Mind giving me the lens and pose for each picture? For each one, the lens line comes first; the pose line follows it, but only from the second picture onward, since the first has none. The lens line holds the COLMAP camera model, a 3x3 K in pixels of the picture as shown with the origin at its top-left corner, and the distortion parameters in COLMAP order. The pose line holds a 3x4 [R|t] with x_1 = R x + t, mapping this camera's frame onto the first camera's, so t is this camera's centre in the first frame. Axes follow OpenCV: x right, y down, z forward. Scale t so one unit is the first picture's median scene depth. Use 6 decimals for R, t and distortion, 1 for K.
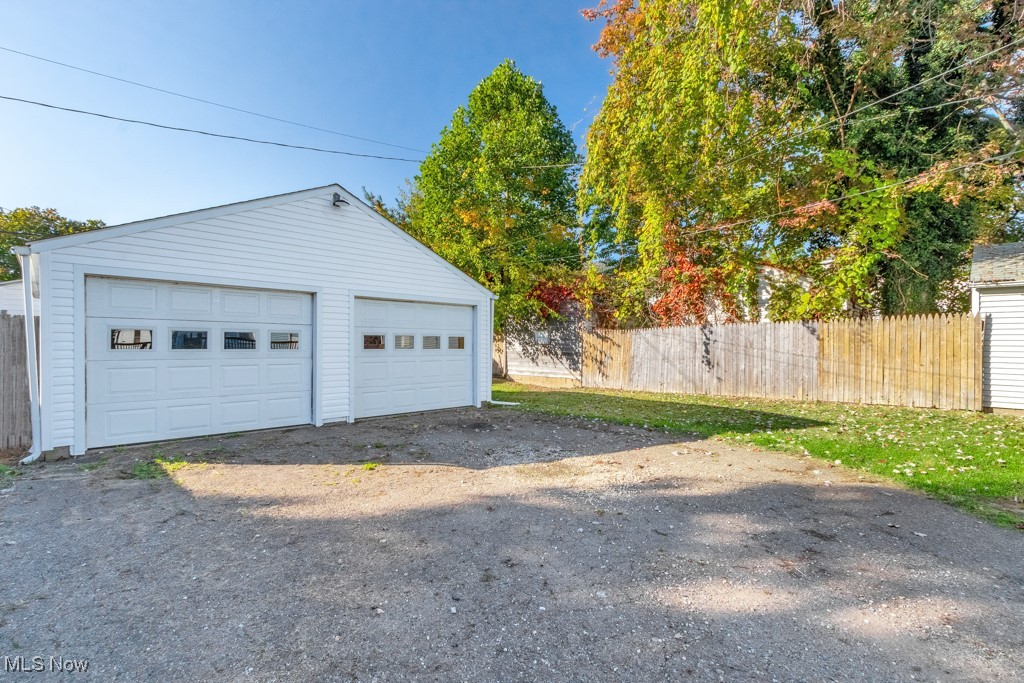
lens RADIAL K [[473.0, 0, 507.3], [0, 473.0, 342.2], [0, 0, 1]] dist [0.015275, -0.000351]
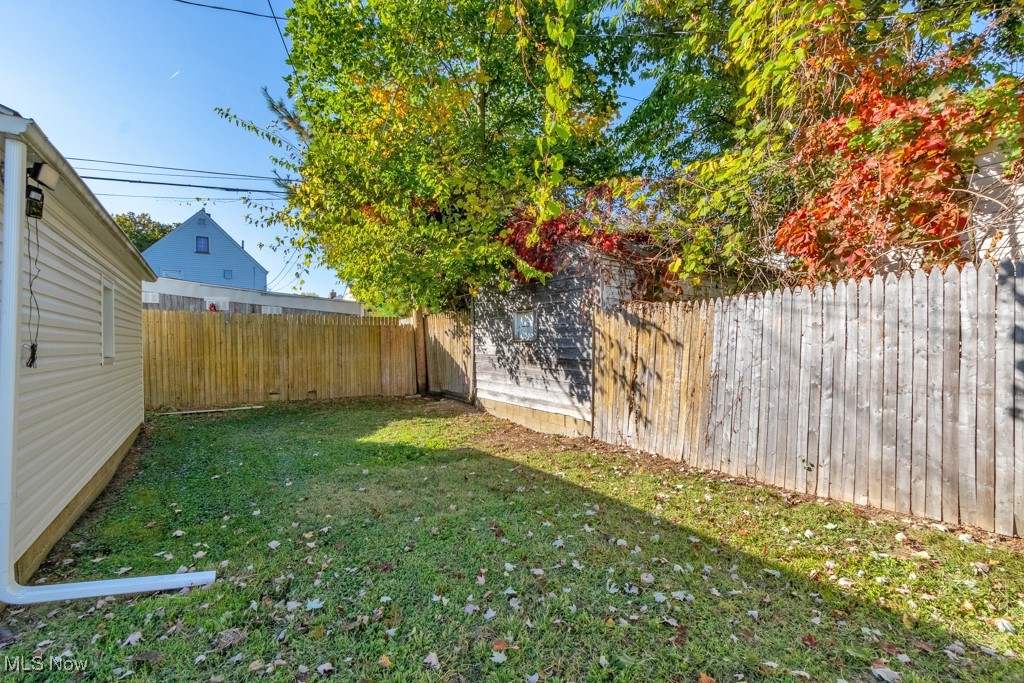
lens RADIAL K [[473.0, 0, 515.8], [0, 473.0, 339.9], [0, 0, 1]] dist [0.015275, -0.000351]
pose [[0.983725, -0.001775, -0.179670, 0.168219], [0.001309, 0.999995, -0.002711, 0.005215], [0.179674, 0.002432, 0.983723, 0.577311]]
